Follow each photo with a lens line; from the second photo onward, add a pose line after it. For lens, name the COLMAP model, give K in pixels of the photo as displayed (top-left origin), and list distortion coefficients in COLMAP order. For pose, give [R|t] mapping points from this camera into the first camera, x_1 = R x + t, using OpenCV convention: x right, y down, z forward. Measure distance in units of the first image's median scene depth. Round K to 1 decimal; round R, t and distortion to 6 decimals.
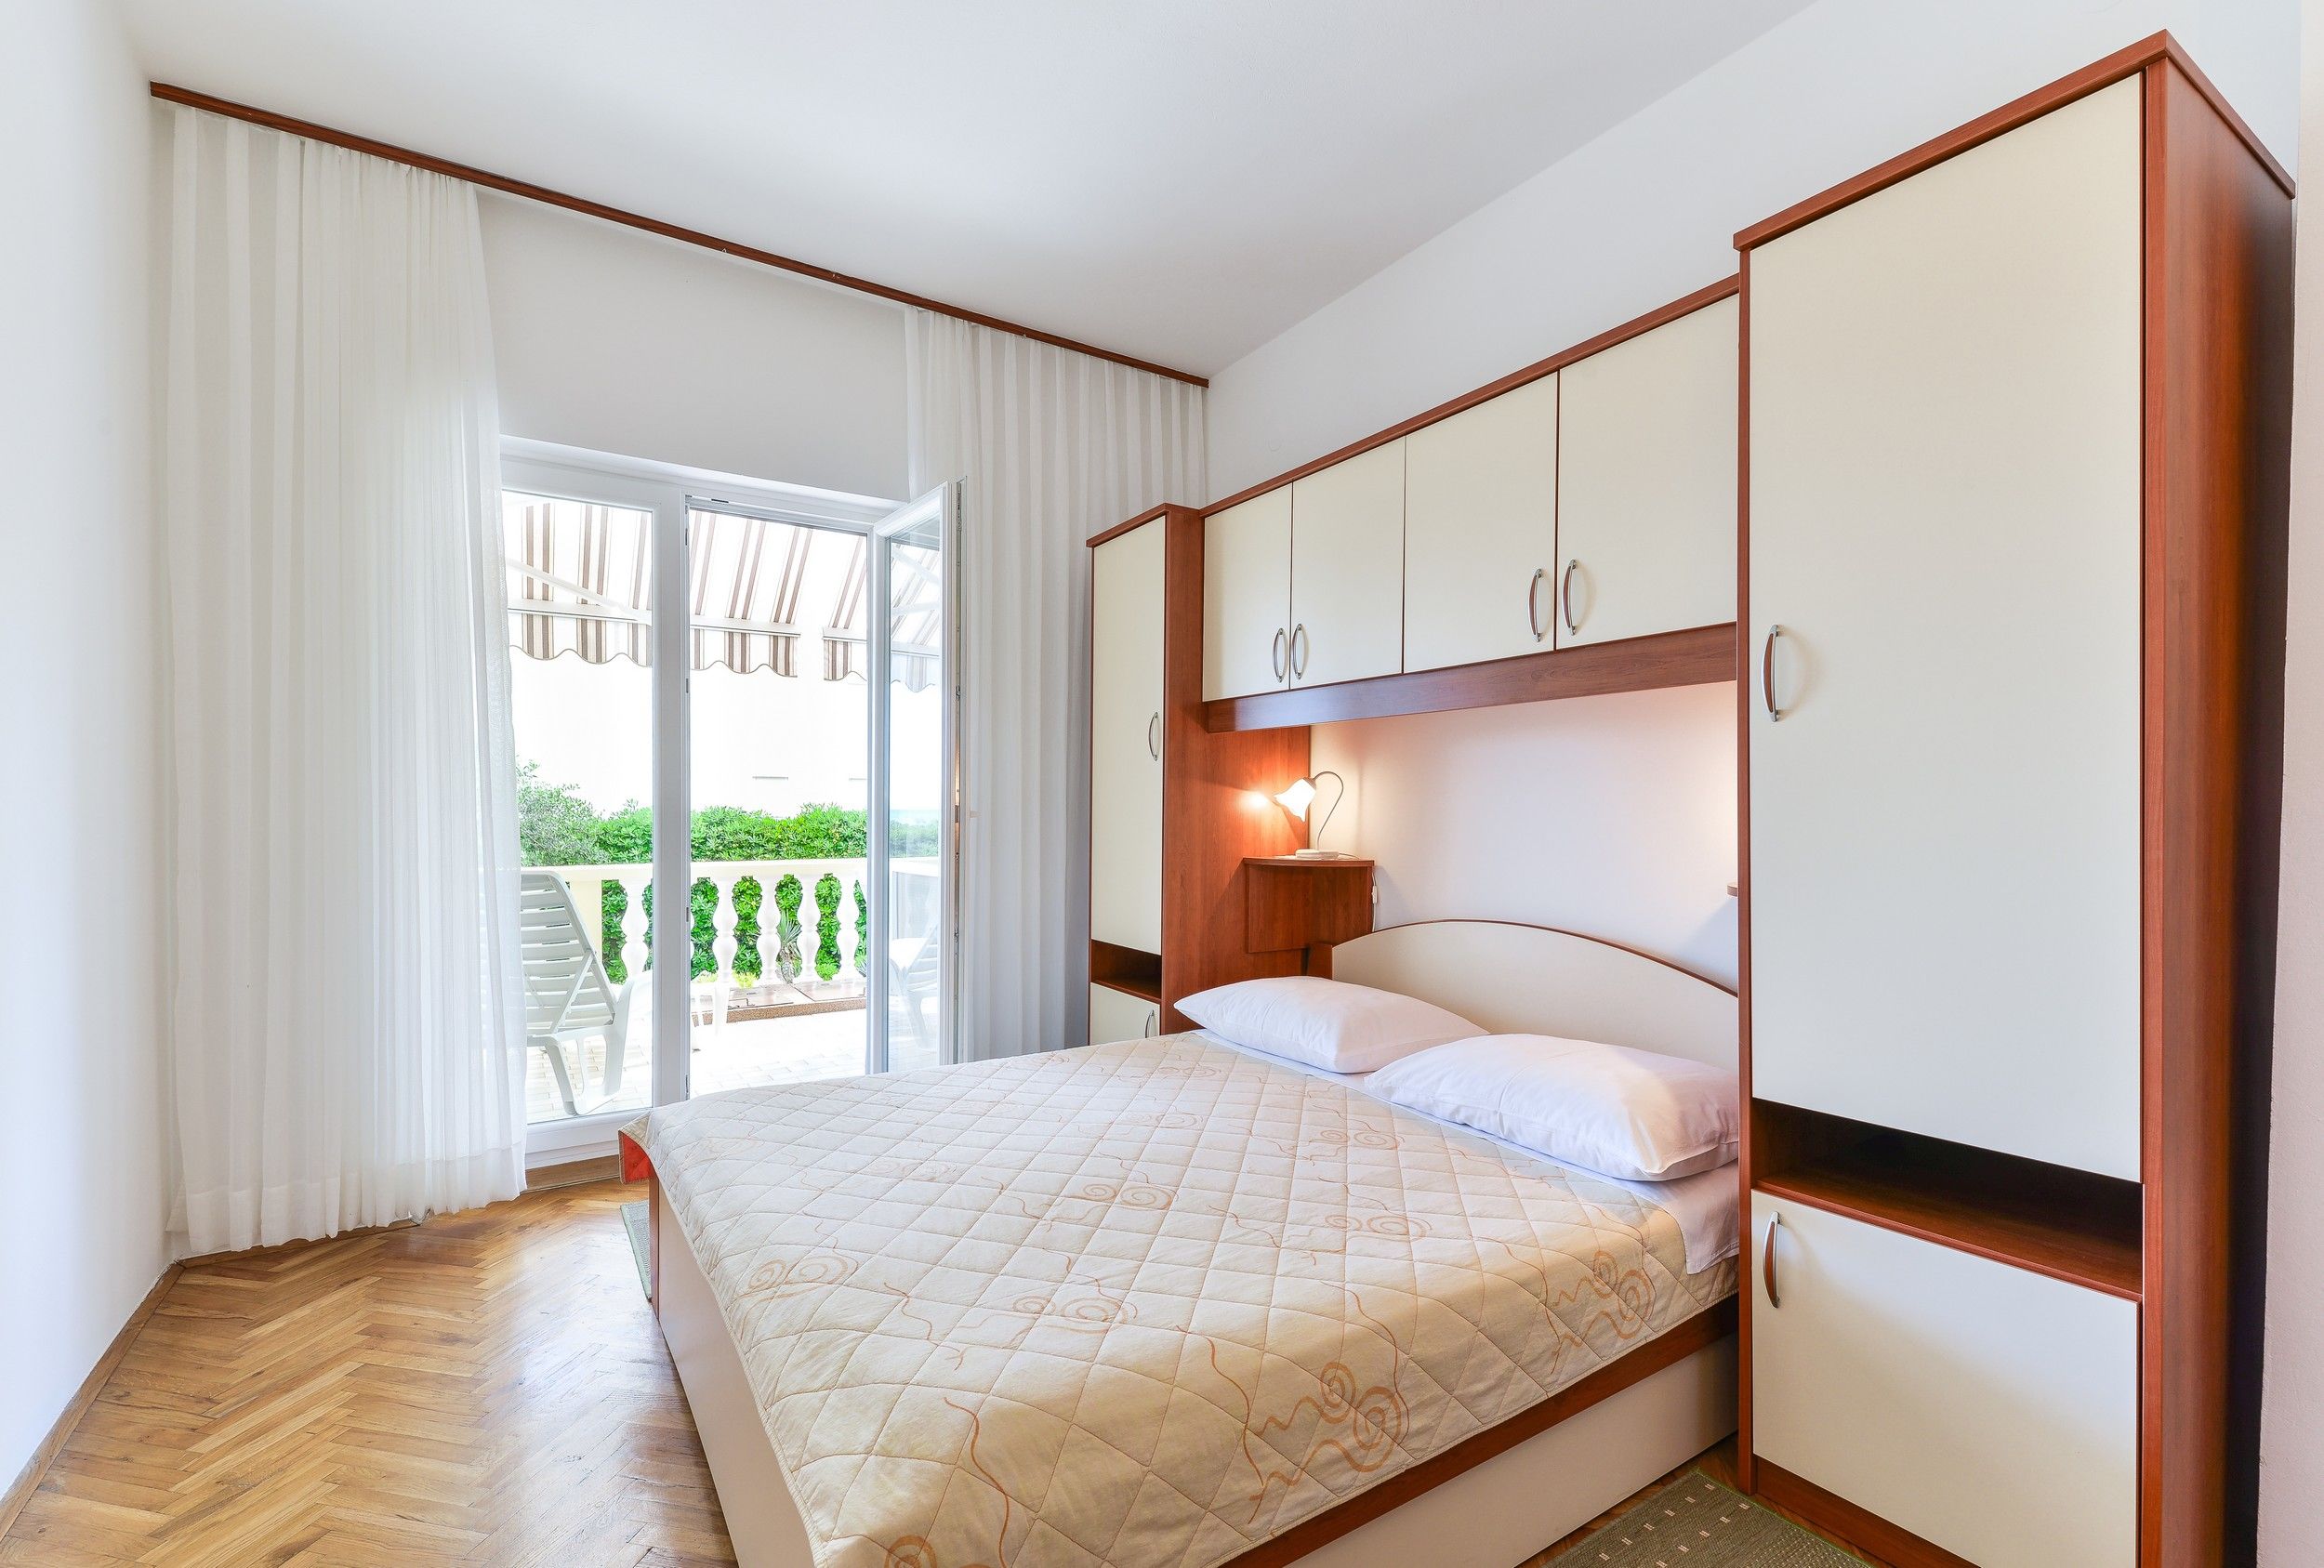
lens RADIAL K [[1017.5, 0, 1168.0], [0, 1017.5, 812.5], [0, 0, 1]] dist [0.001181, 0.000198]
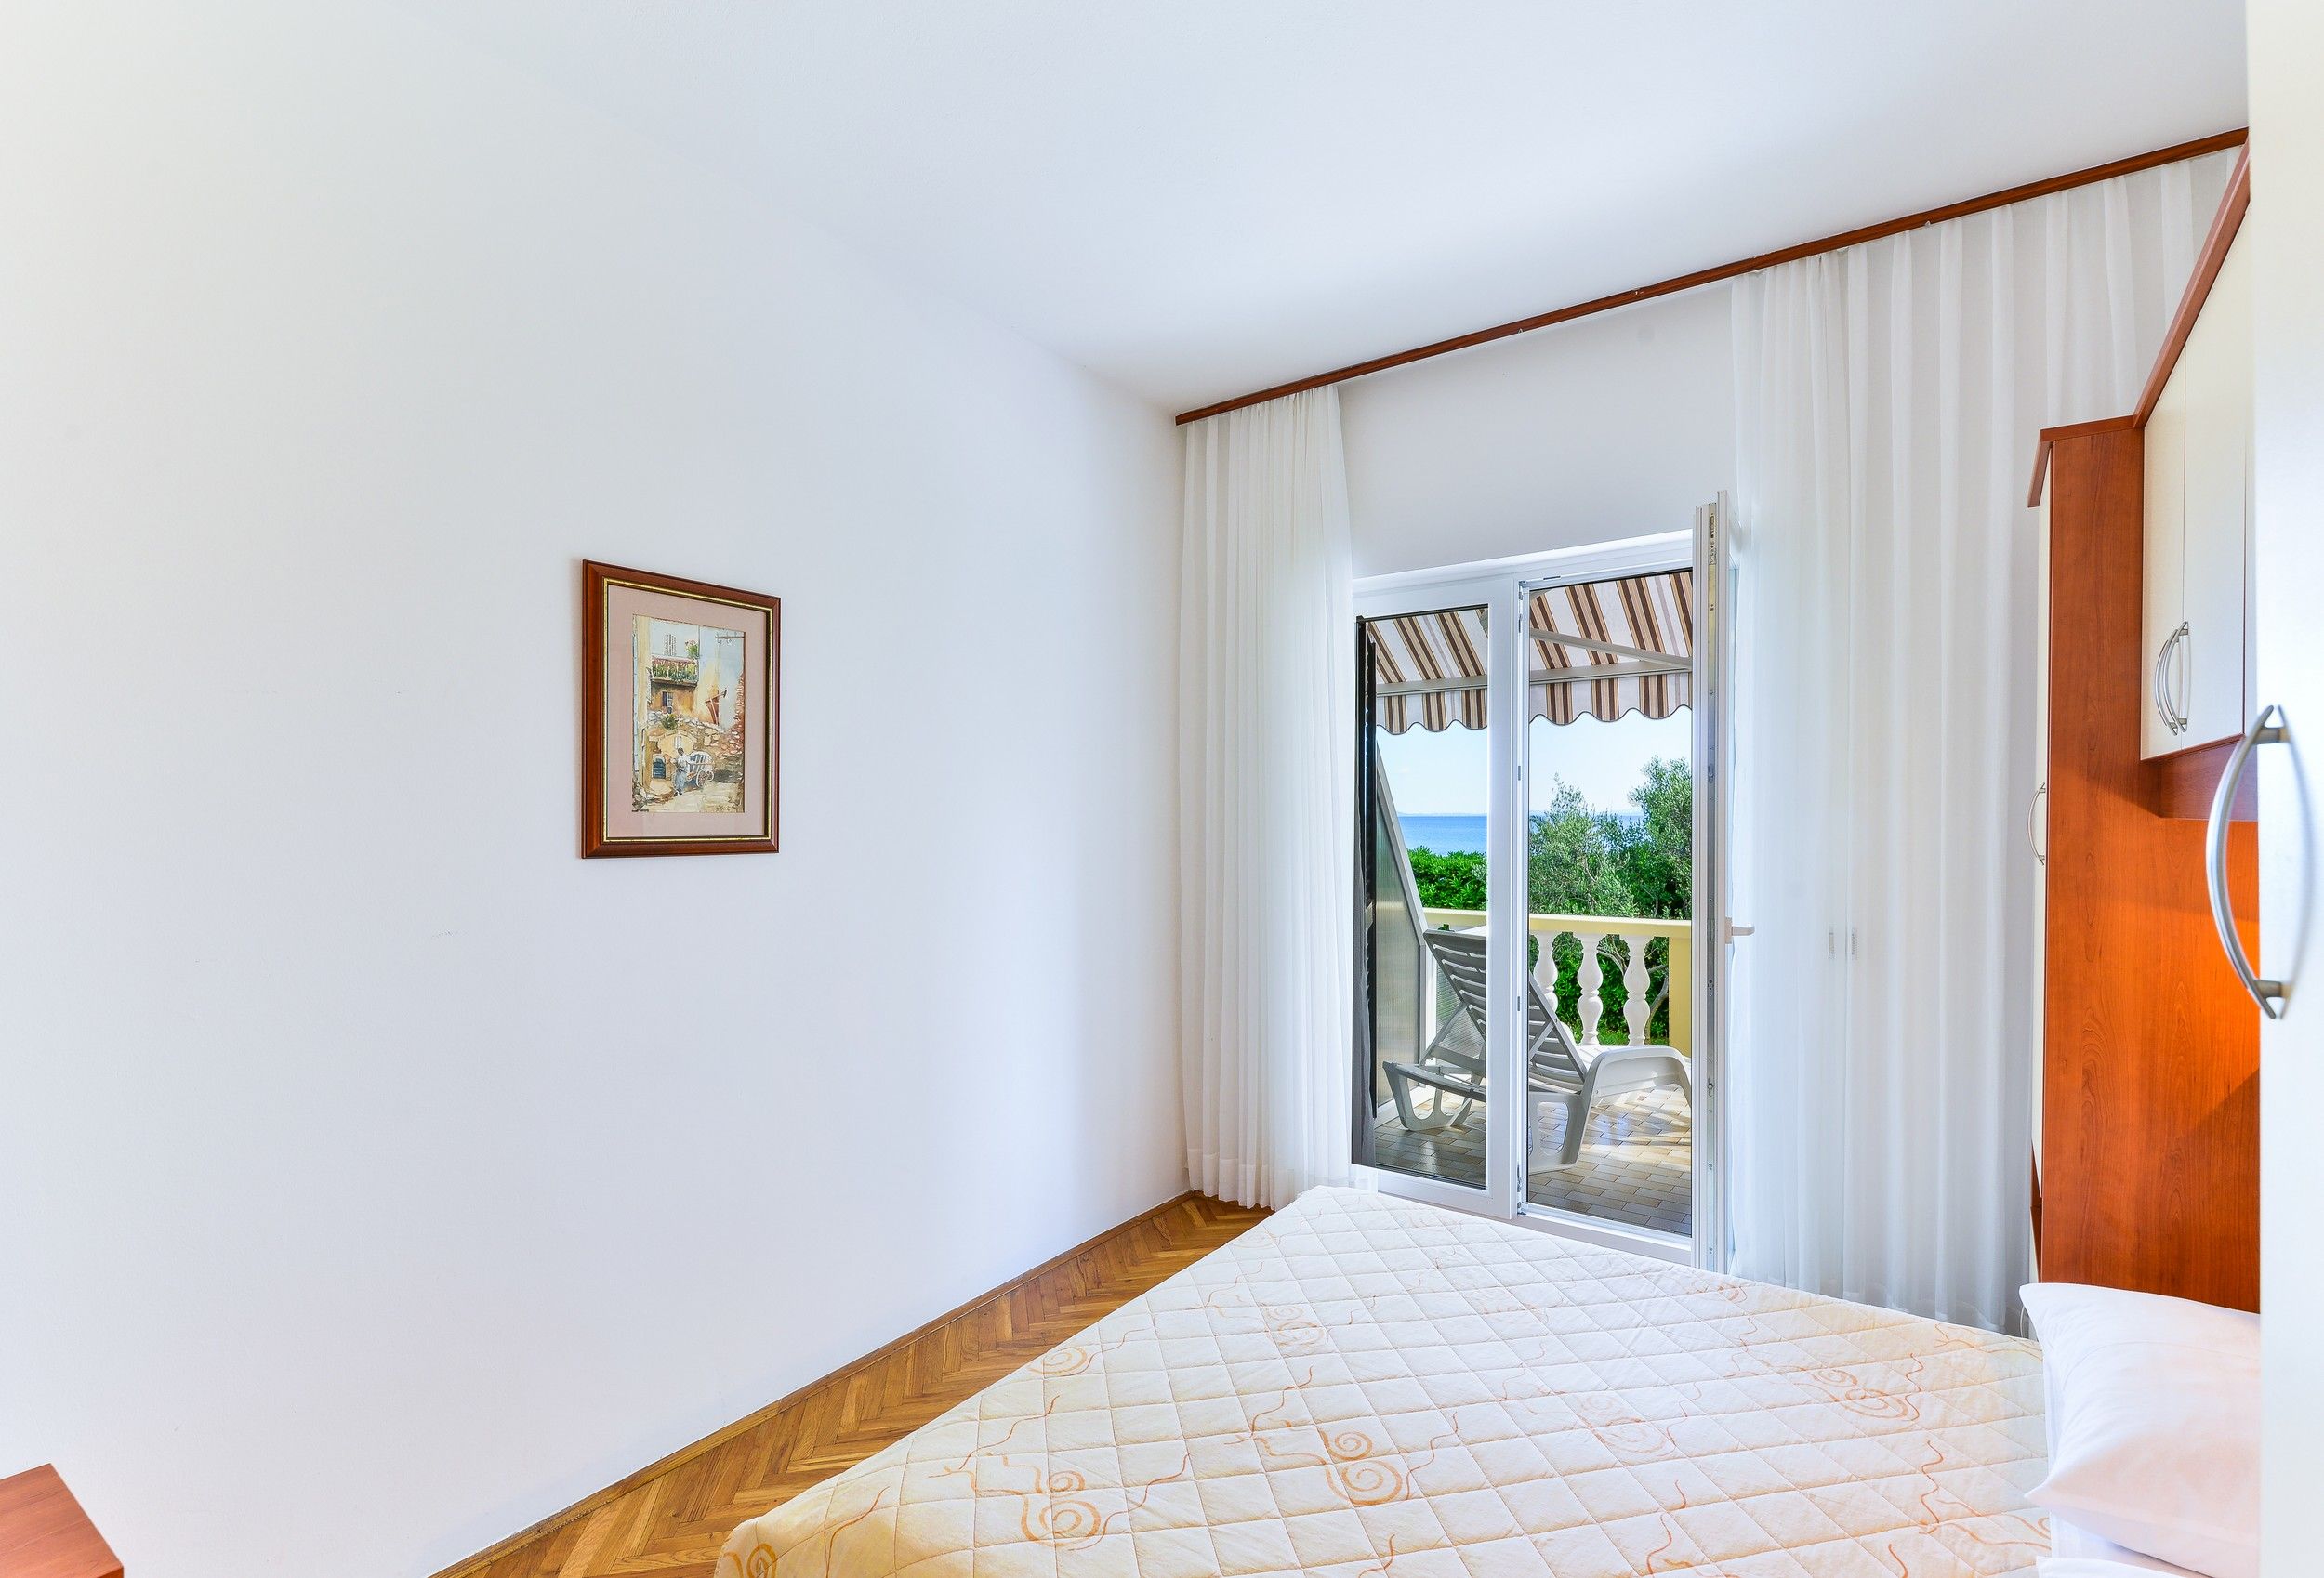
lens RADIAL K [[1091.6, 0, 1168.1], [0, 1091.6, 805.1], [0, 0, 1]] dist [-0.000294, -0.000277]
pose [[0.360649, -0.015770, -0.932568, 0.470879], [-0.000512, 0.999854, -0.017106, -0.088460], [0.932702, 0.006647, 0.360588, 0.351104]]
